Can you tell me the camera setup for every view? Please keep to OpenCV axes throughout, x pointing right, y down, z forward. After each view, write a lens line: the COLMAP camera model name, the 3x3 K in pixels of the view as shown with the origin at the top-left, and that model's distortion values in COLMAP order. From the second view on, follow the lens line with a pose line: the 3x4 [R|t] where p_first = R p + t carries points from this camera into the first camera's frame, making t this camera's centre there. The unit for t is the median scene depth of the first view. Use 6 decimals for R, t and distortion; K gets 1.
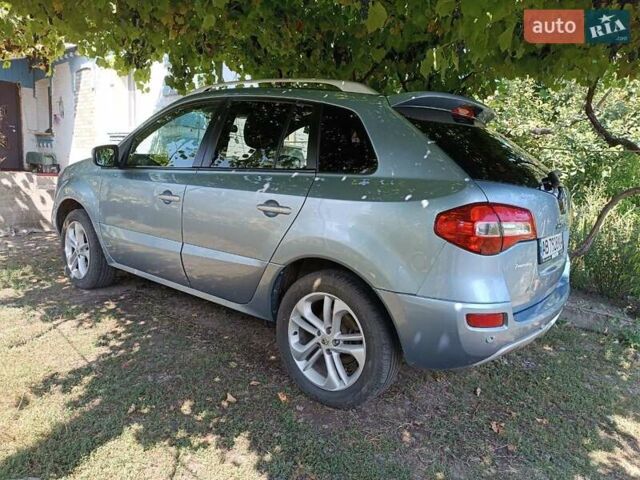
lens RADIAL K [[464.9, 0, 323.4], [0, 464.9, 239.7], [0, 0, 1]] dist [-0.003714, -0.008203]
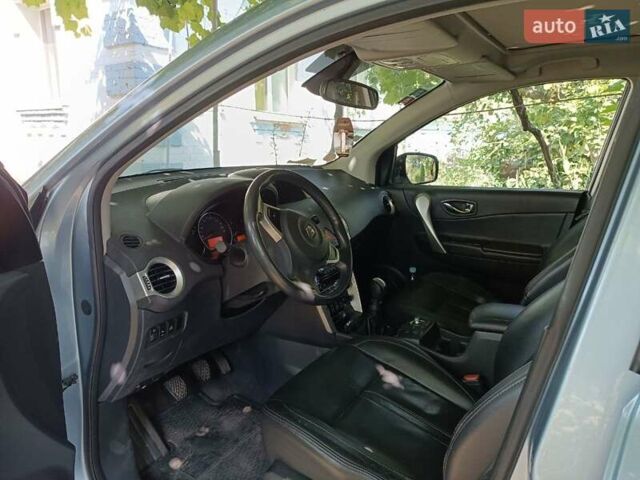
lens RADIAL K [[464.9, 0, 323.4], [0, 464.9, 239.7], [0, 0, 1]] dist [-0.003714, -0.008203]
pose [[0.989967, -0.060457, 0.127714, -0.105950], [0.051834, 0.996213, 0.069801, -0.057498], [-0.131451, -0.062481, 0.989352, 0.231752]]
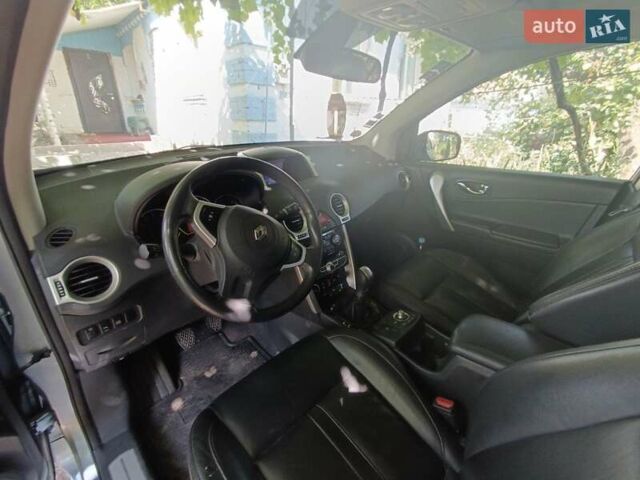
lens RADIAL K [[293.3, 0, 319.6], [0, 293.3, 233.9], [0, 0, 1]] dist [-0.012960, -0.000454]
pose [[0.994299, 0.003593, -0.106570, -0.077108], [0.021385, 0.972408, 0.232305, -0.065239], [0.104465, -0.233260, 0.966787, 0.283382]]
